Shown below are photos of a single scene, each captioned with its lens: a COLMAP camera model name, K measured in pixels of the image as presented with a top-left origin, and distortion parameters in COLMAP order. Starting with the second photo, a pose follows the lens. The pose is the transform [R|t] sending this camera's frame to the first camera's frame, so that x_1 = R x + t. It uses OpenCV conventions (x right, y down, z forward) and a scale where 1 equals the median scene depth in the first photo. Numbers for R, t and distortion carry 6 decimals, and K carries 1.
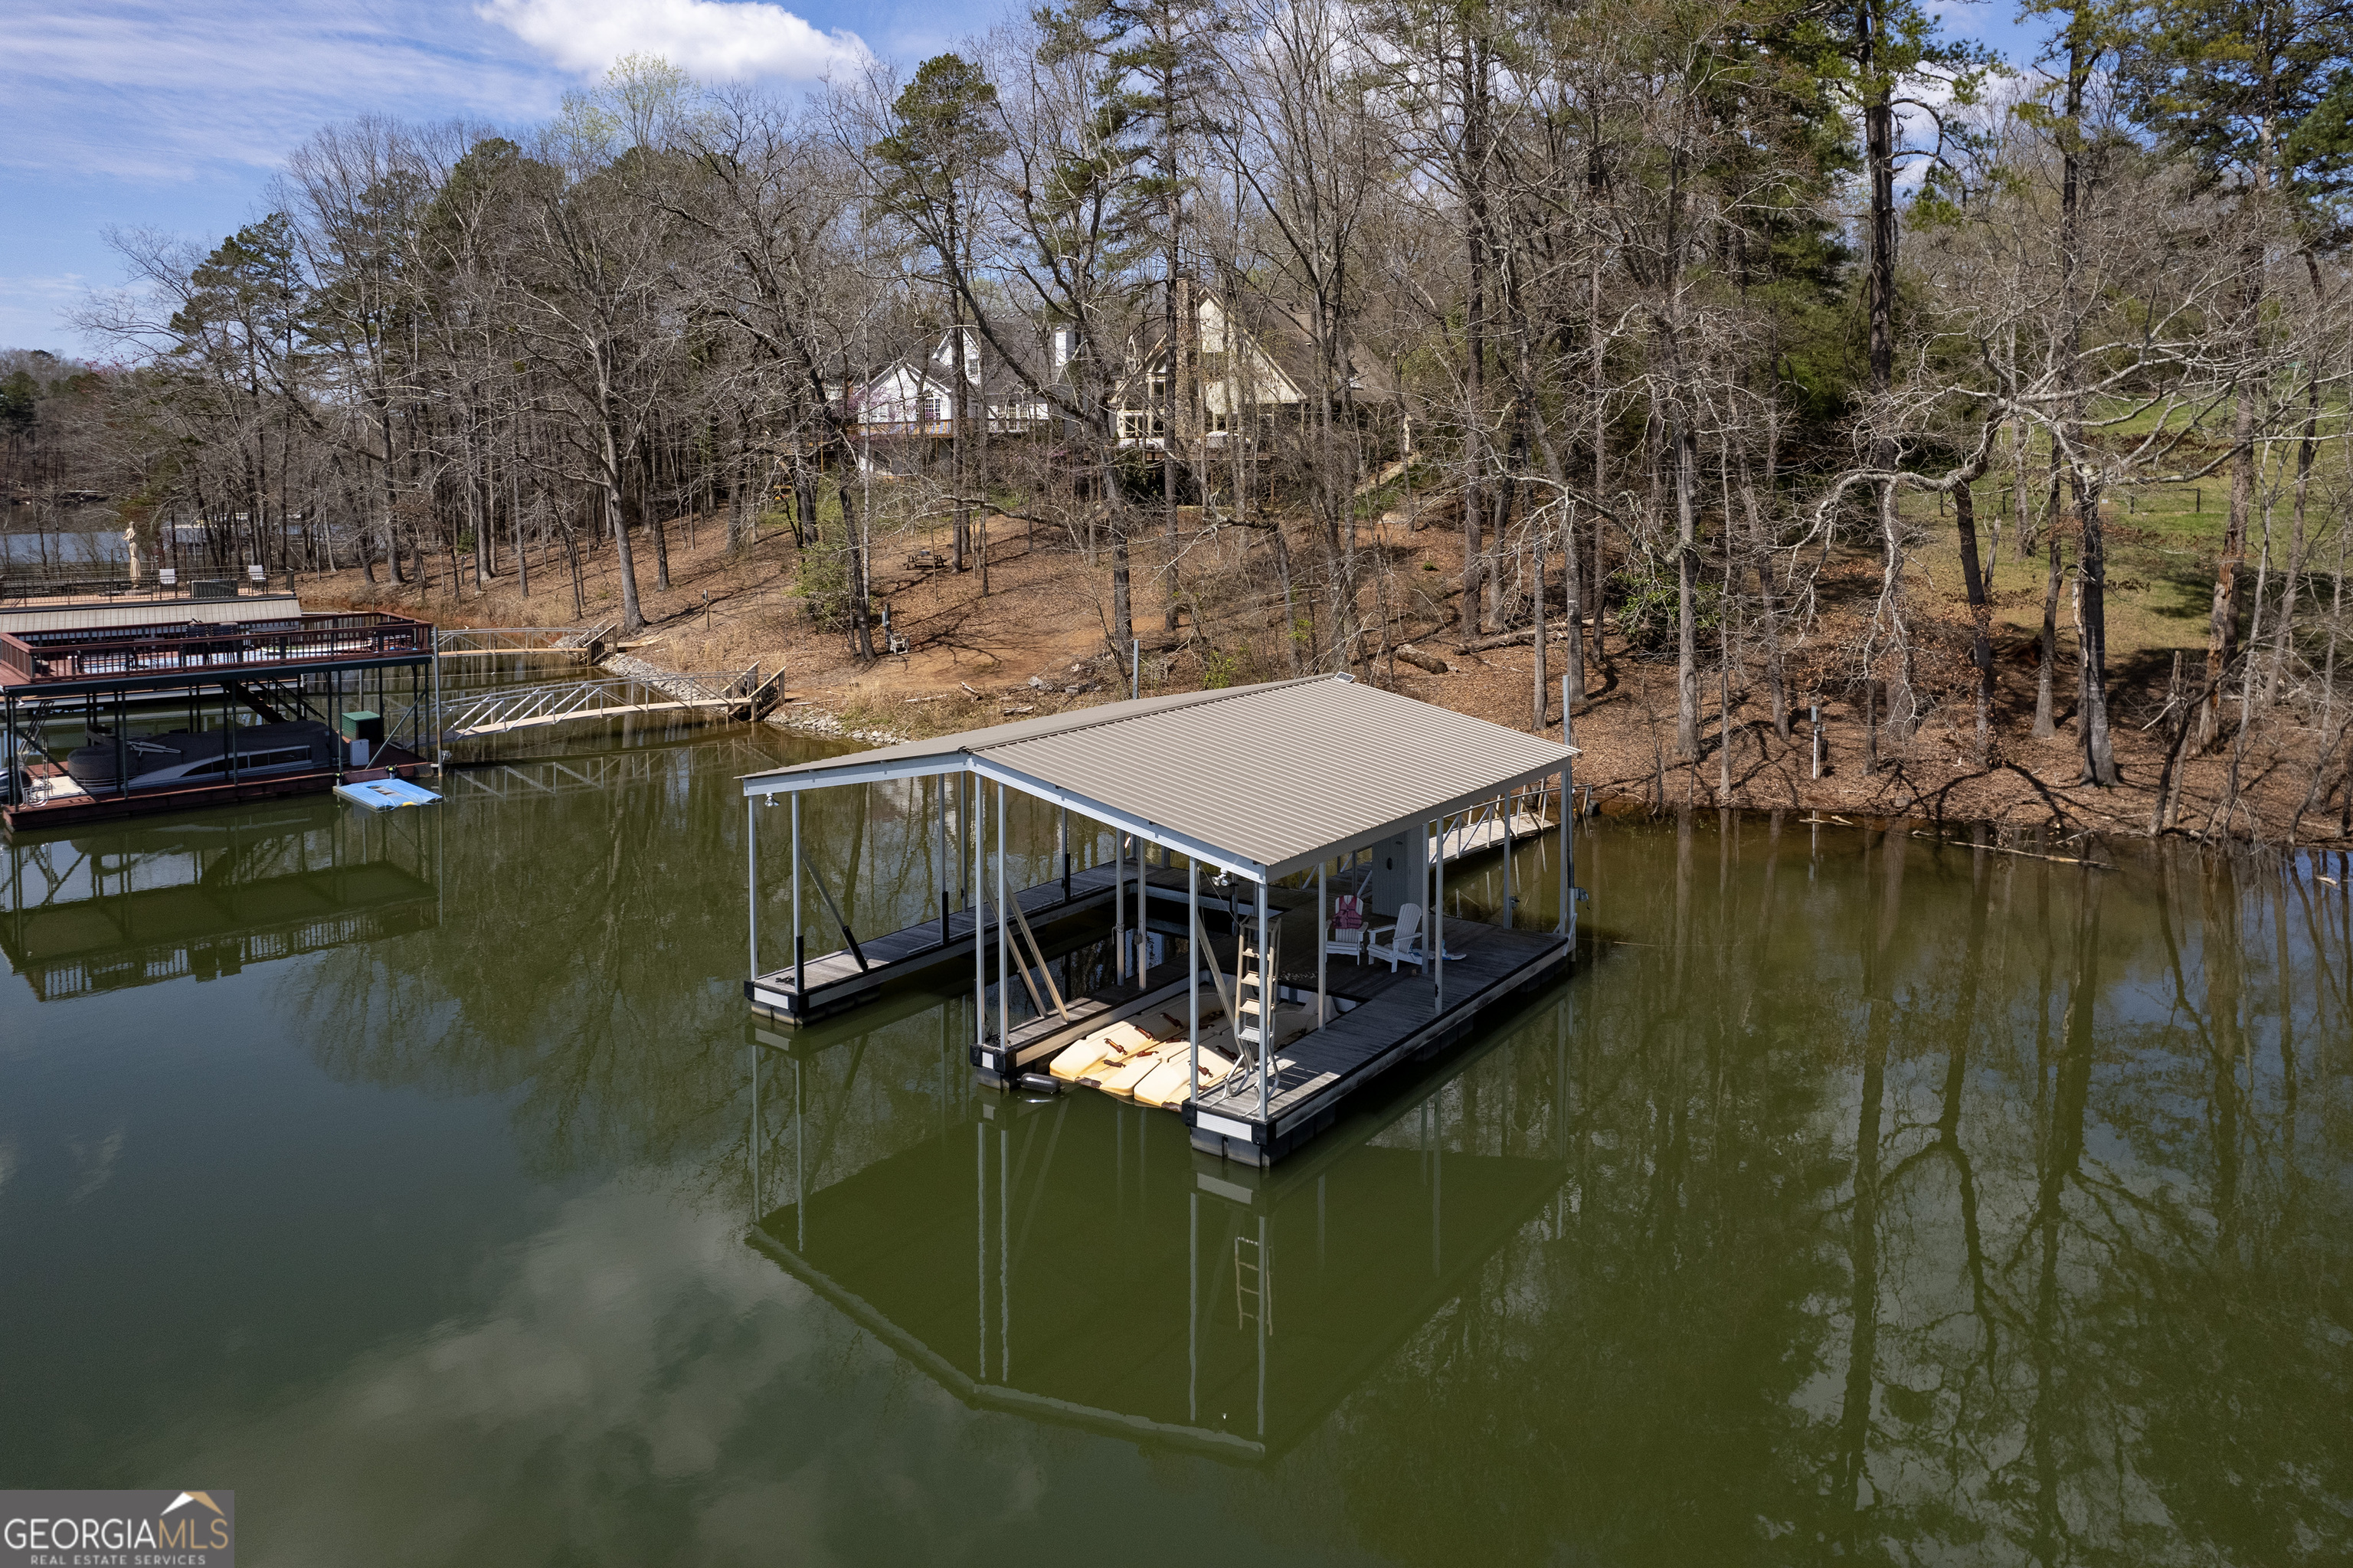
lens RADIAL K [[1566.7, 0, 1174.5], [0, 1566.7, 547.5], [0, 0, 1]] dist [-0.065511, 0.085881]
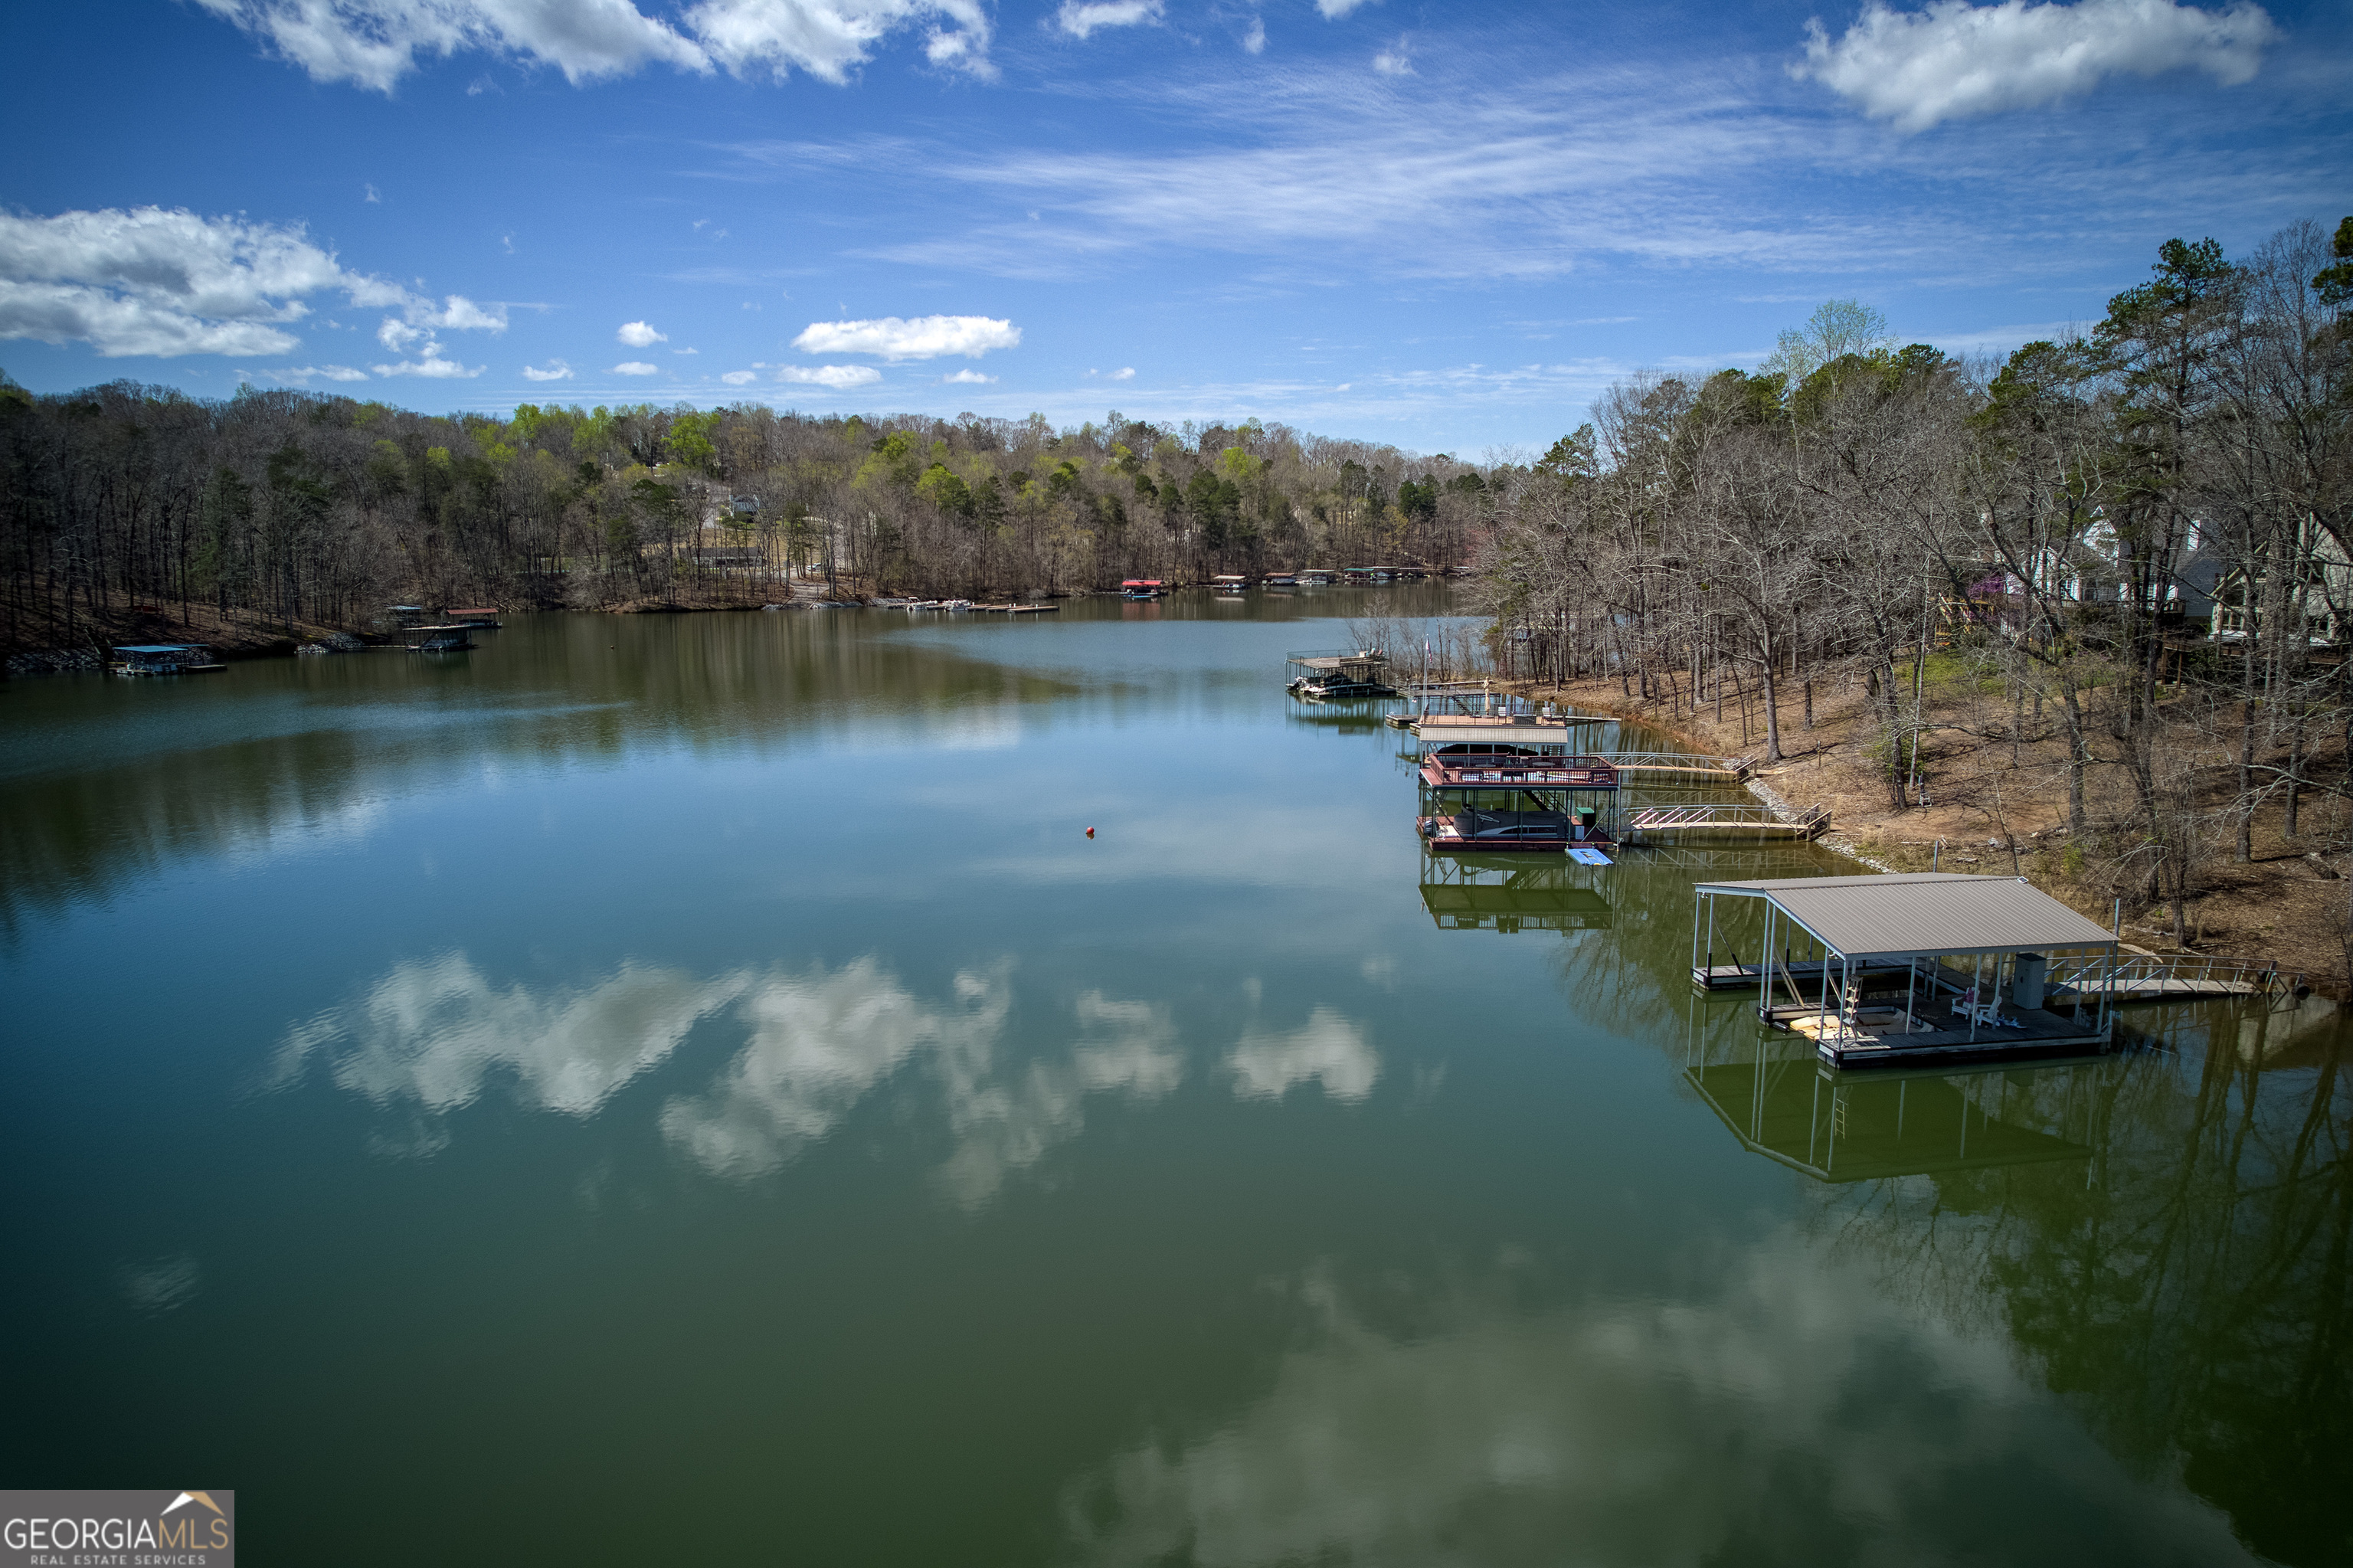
lens RADIAL K [[1478.1, 0, 1176.5], [0, 1478.1, 784.0], [0, 0, 1]] dist [-0.061897, 0.000312]
pose [[0.694741, 0.114113, -0.710150, 0.376706], [-0.029699, 0.991043, 0.130195, -0.136612], [0.718646, -0.069361, 0.691908, -0.557937]]
